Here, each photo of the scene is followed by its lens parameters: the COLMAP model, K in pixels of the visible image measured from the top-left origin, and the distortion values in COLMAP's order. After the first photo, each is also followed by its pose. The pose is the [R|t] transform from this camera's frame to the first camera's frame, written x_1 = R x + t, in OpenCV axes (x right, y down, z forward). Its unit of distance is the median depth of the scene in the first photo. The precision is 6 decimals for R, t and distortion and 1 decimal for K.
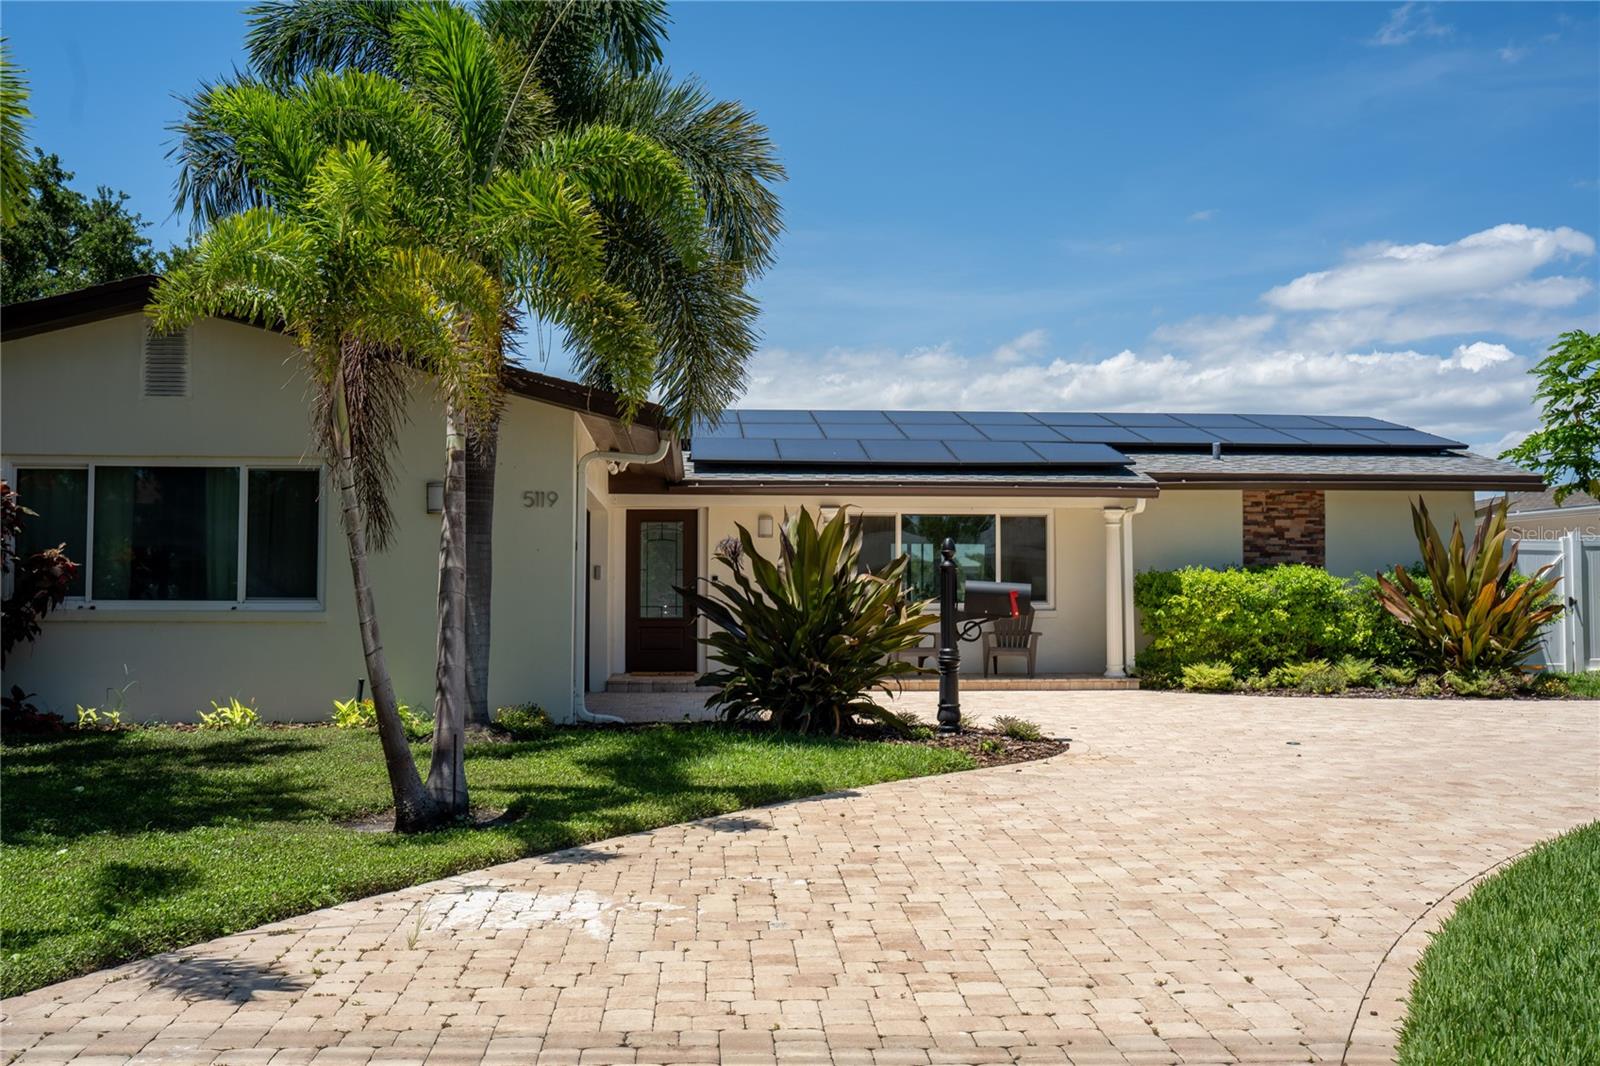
lens RADIAL K [[1607.6, 0, 800.7], [0, 1607.6, 532.7], [0, 0, 1]] dist [-0.024139, 0.000000]
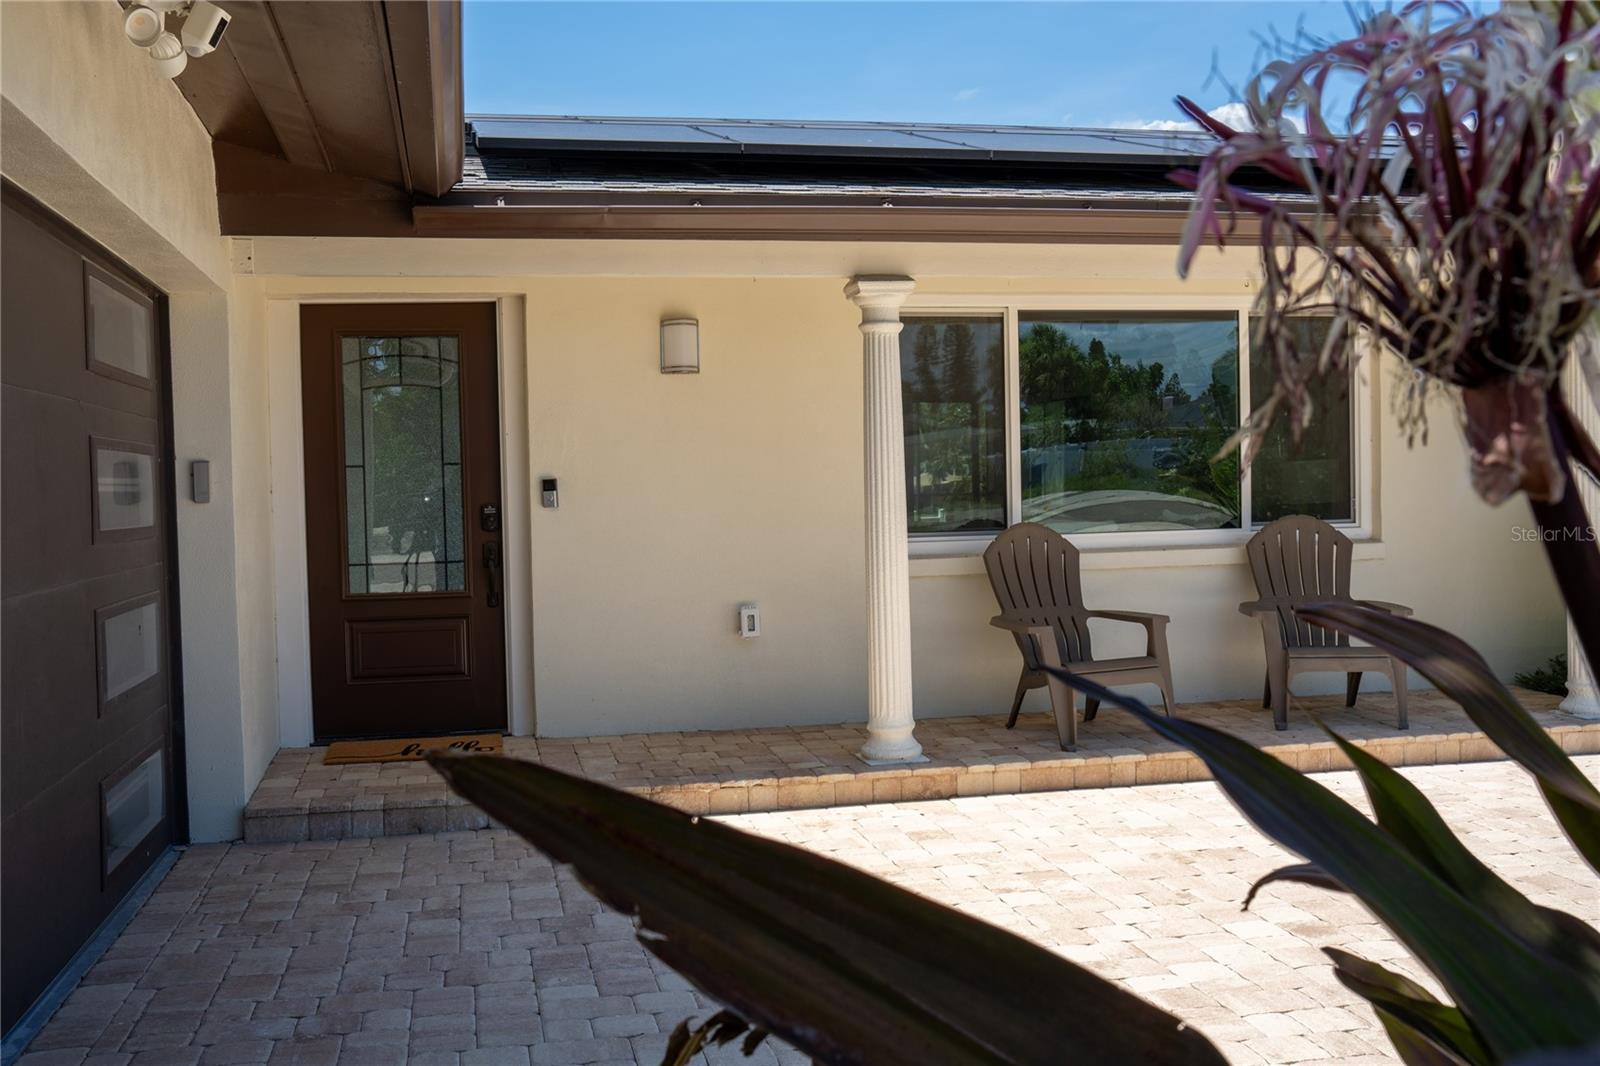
lens RADIAL K [[1607.6, 0, 796.9], [0, 1607.6, 534.9], [0, 0, 1]] dist [-0.024139, 0.000000]
pose [[0.989565, -0.029517, 0.141029, -0.050516], [0.018401, 0.996666, 0.079486, 0.011512], [-0.142905, -0.076062, 0.986809, 0.636041]]
